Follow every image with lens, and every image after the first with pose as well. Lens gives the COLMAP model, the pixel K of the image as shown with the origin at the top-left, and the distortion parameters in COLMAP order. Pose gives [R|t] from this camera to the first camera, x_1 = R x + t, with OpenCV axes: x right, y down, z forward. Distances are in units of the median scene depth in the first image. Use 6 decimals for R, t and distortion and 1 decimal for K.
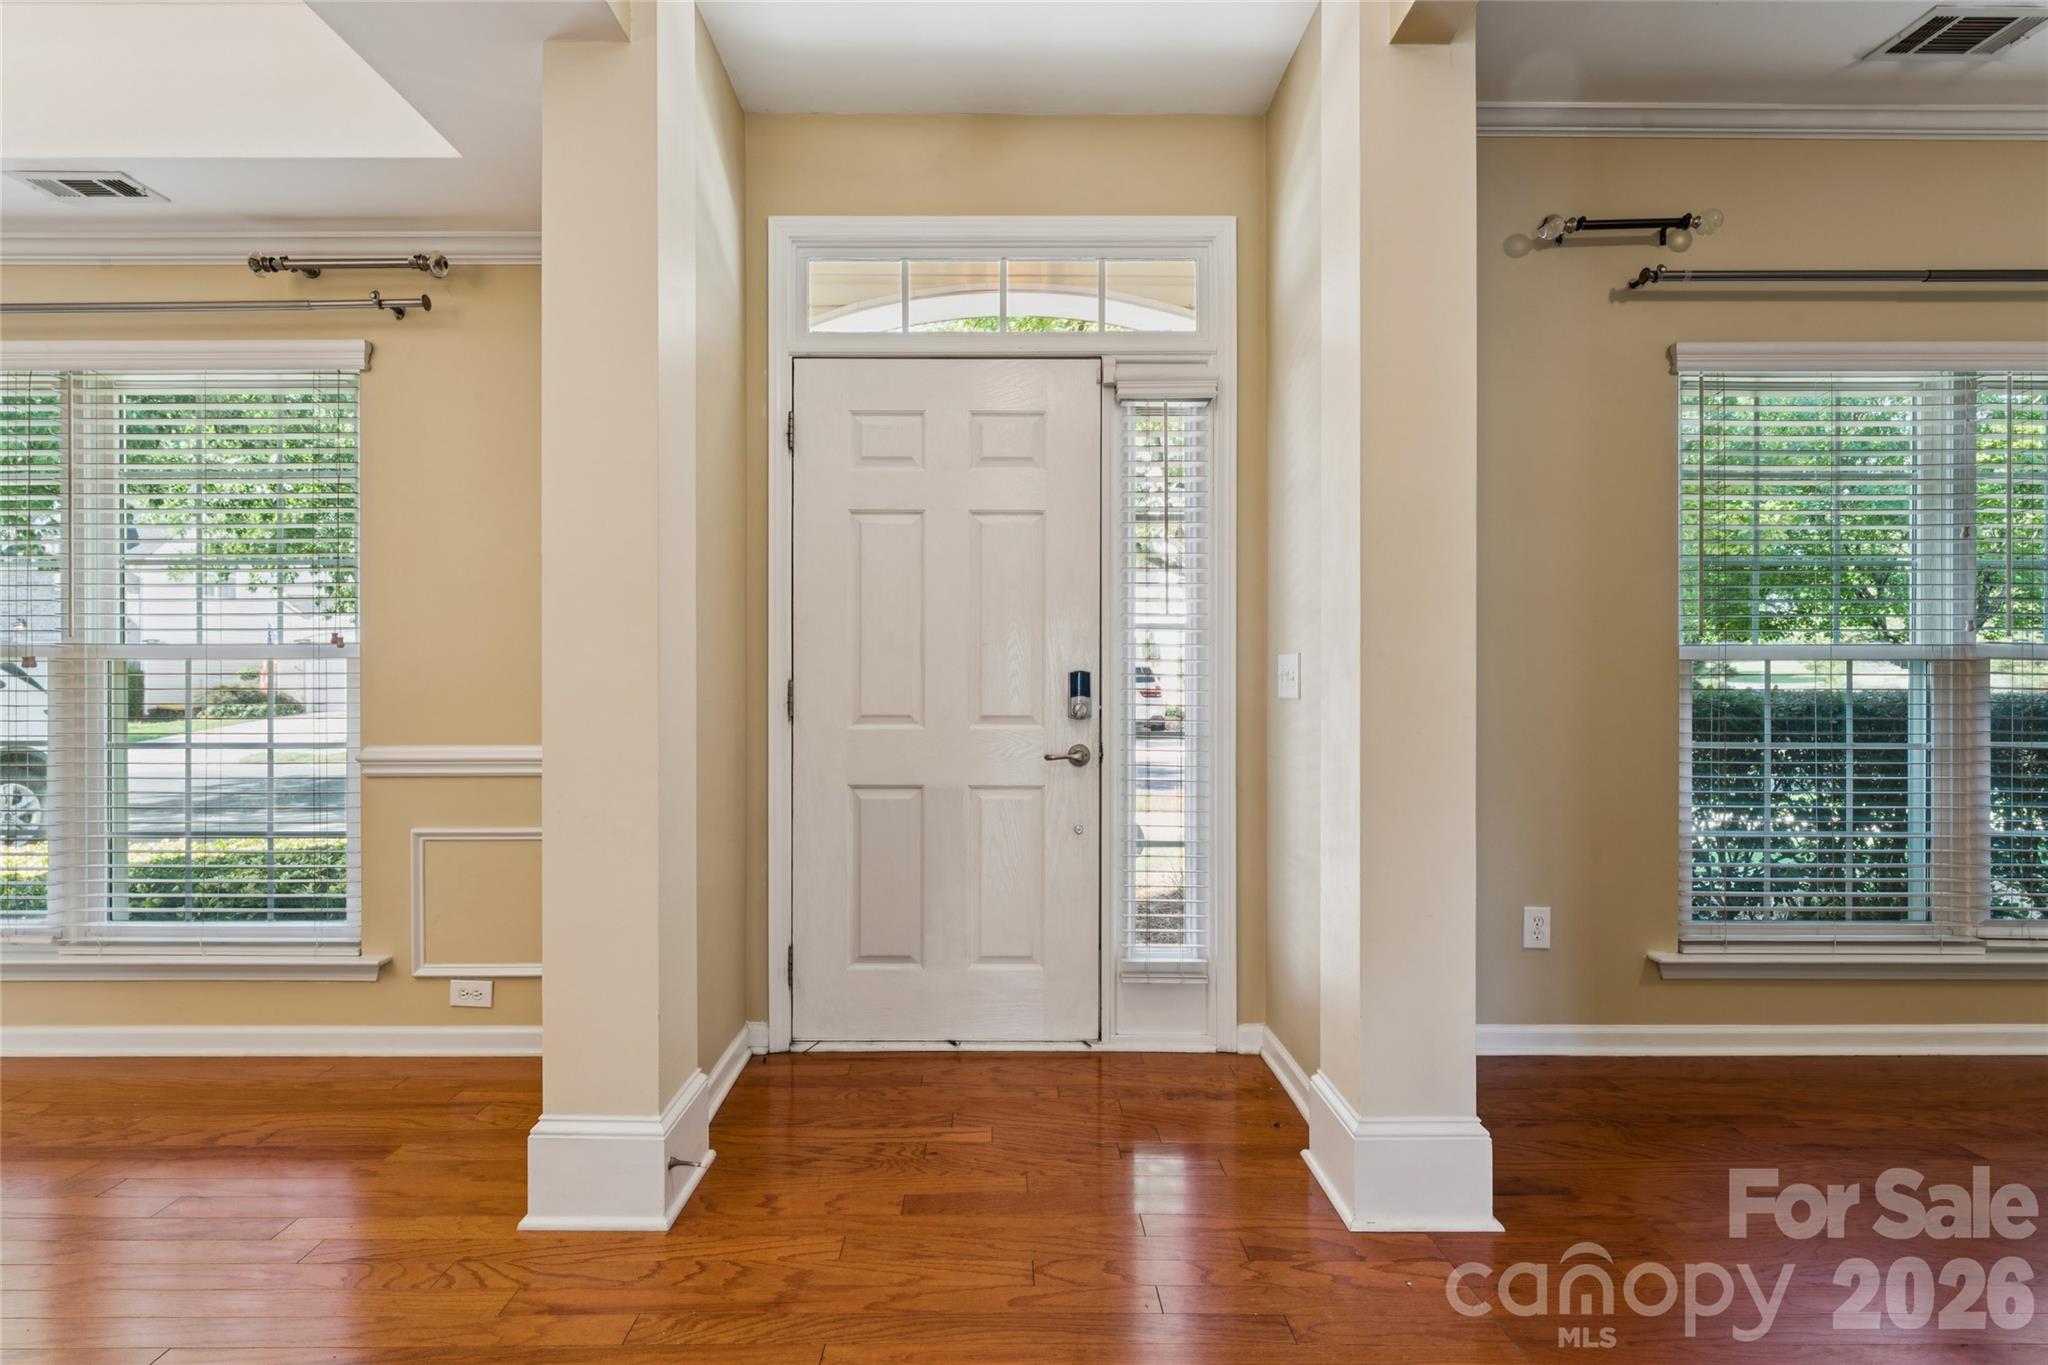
lens RADIAL K [[950.2, 0, 1024.4], [0, 950.2, 681.4], [0, 0, 1]] dist [0.002334, -0.000216]
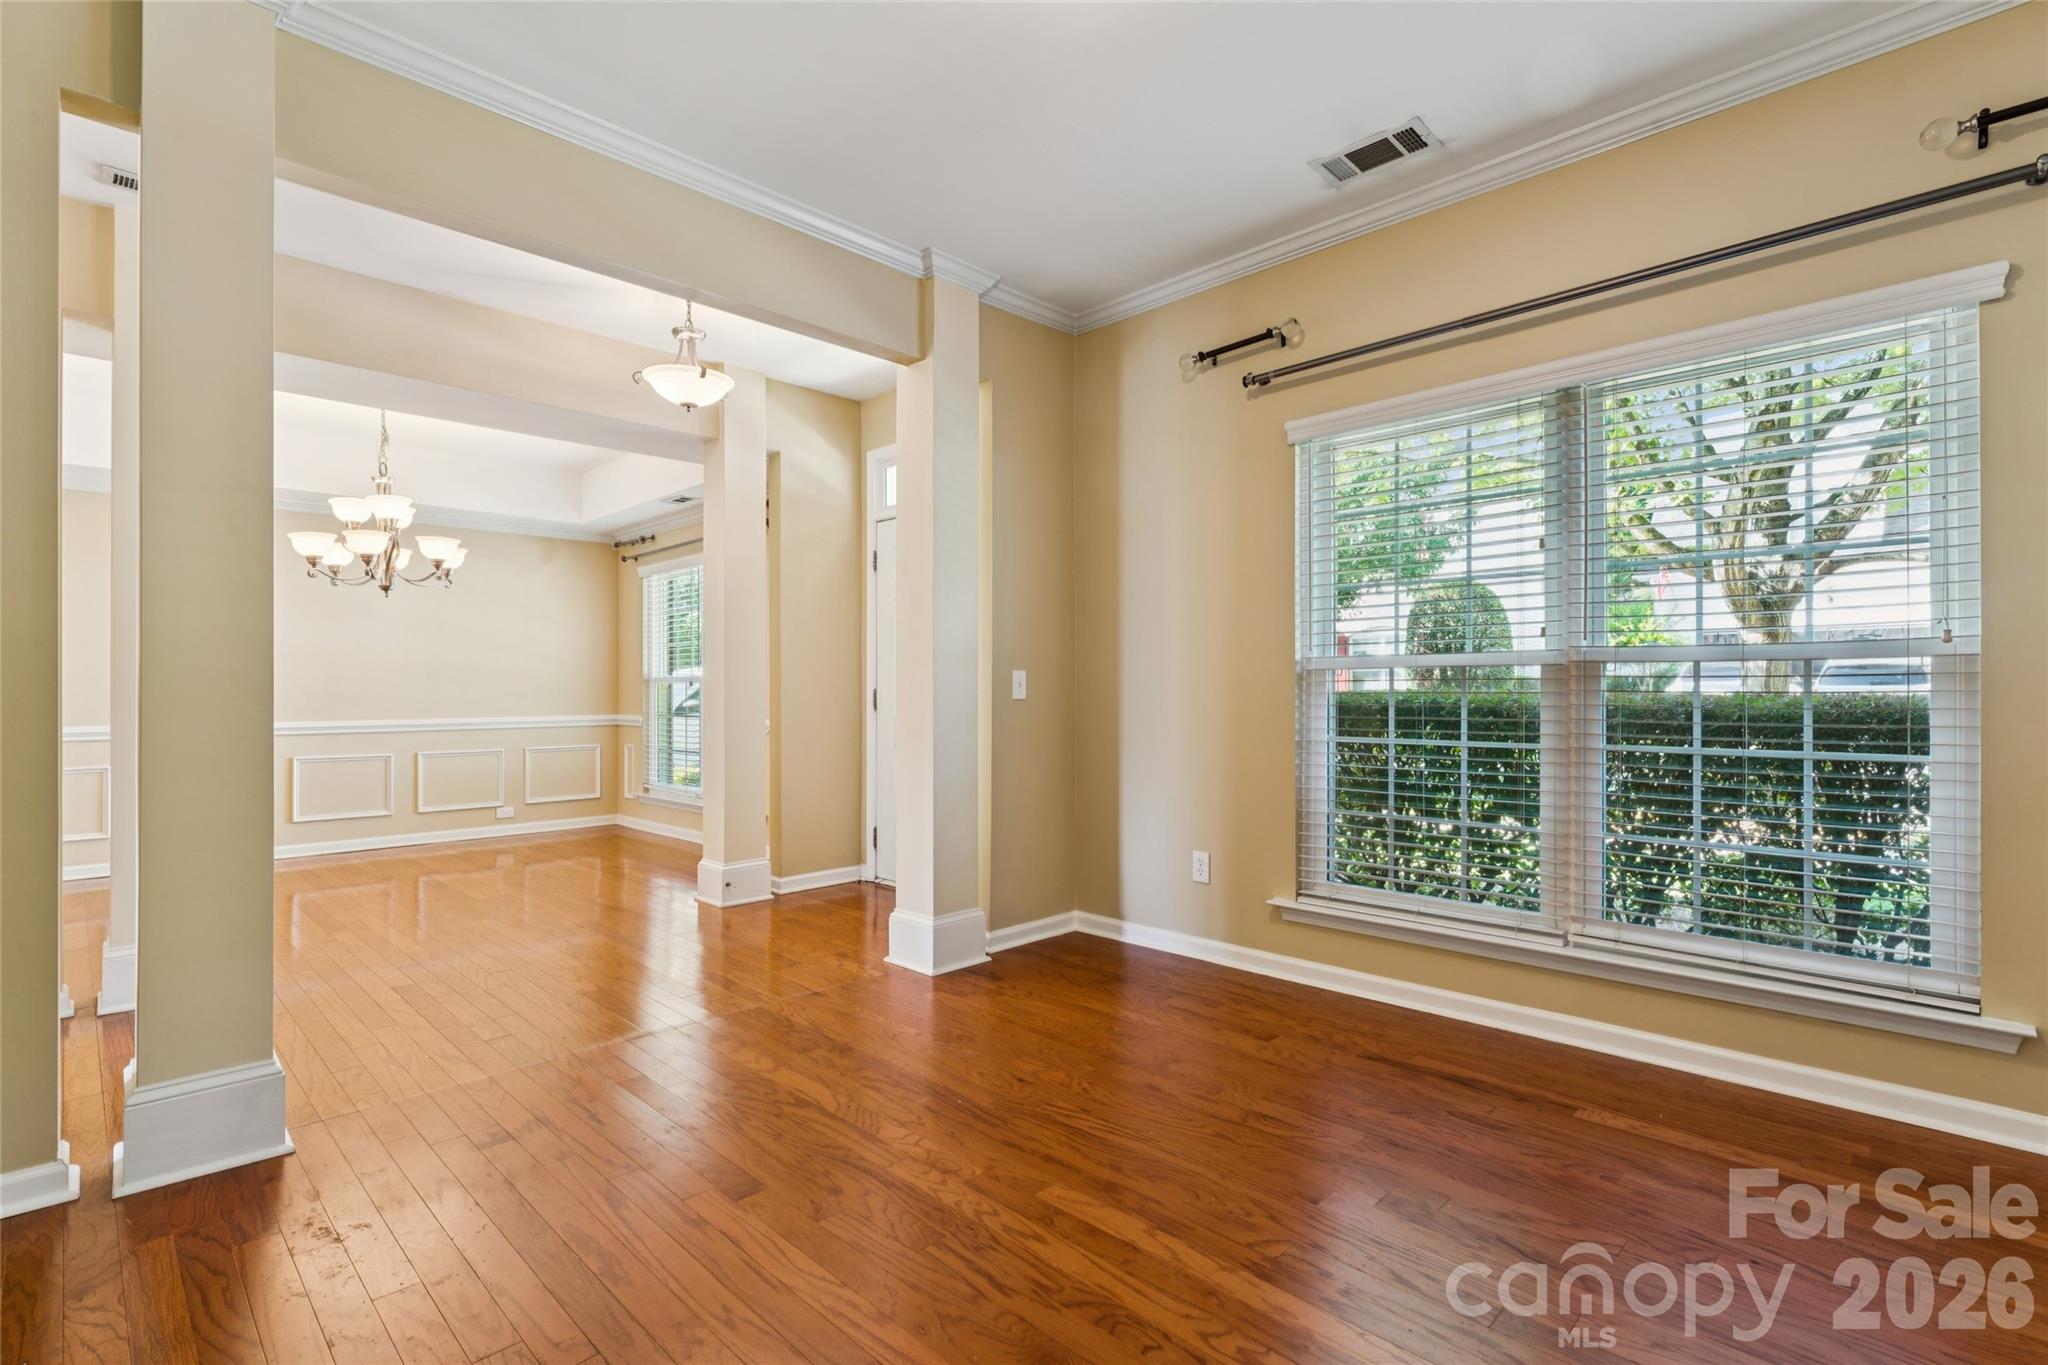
lens RADIAL K [[950.2, 0, 1022.0], [0, 950.2, 672.0], [0, 0, 1]] dist [0.002334, -0.000216]
pose [[0.706401, -0.018343, -0.707574, 1.346200], [0.011245, 0.999829, -0.014693, -0.005561], [0.707722, 0.002423, 0.706487, -0.154723]]
